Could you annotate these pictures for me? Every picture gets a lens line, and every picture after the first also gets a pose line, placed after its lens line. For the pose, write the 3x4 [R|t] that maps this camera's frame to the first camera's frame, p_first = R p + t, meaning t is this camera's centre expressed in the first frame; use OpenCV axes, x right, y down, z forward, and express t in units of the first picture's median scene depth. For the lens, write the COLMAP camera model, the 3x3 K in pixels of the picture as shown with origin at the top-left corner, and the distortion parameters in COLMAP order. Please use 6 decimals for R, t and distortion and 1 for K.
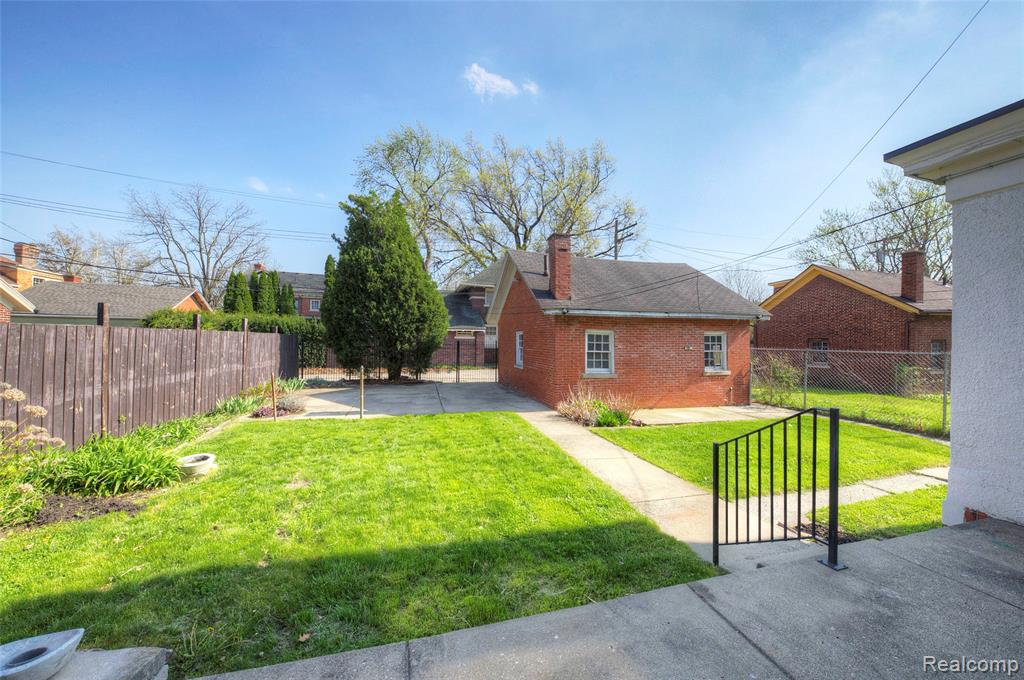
lens RADIAL K [[363.4, 0, 510.1], [0, 363.4, 343.0], [0, 0, 1]] dist [0.006417, -0.000253]
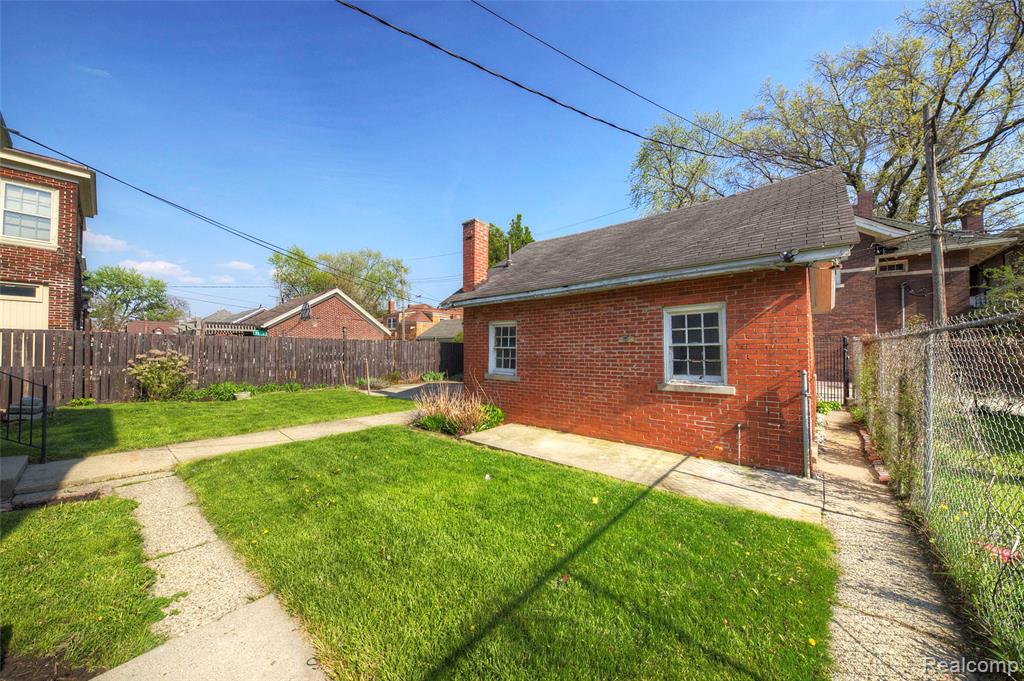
lens RADIAL K [[363.4, 0, 510.1], [0, 363.4, 343.5], [0, 0, 1]] dist [0.006417, -0.000253]
pose [[0.539335, -0.026783, -0.841666, 0.891411], [0.006894, 0.999601, -0.027390, 0.035033], [0.842063, 0.008970, 0.539304, 0.548506]]
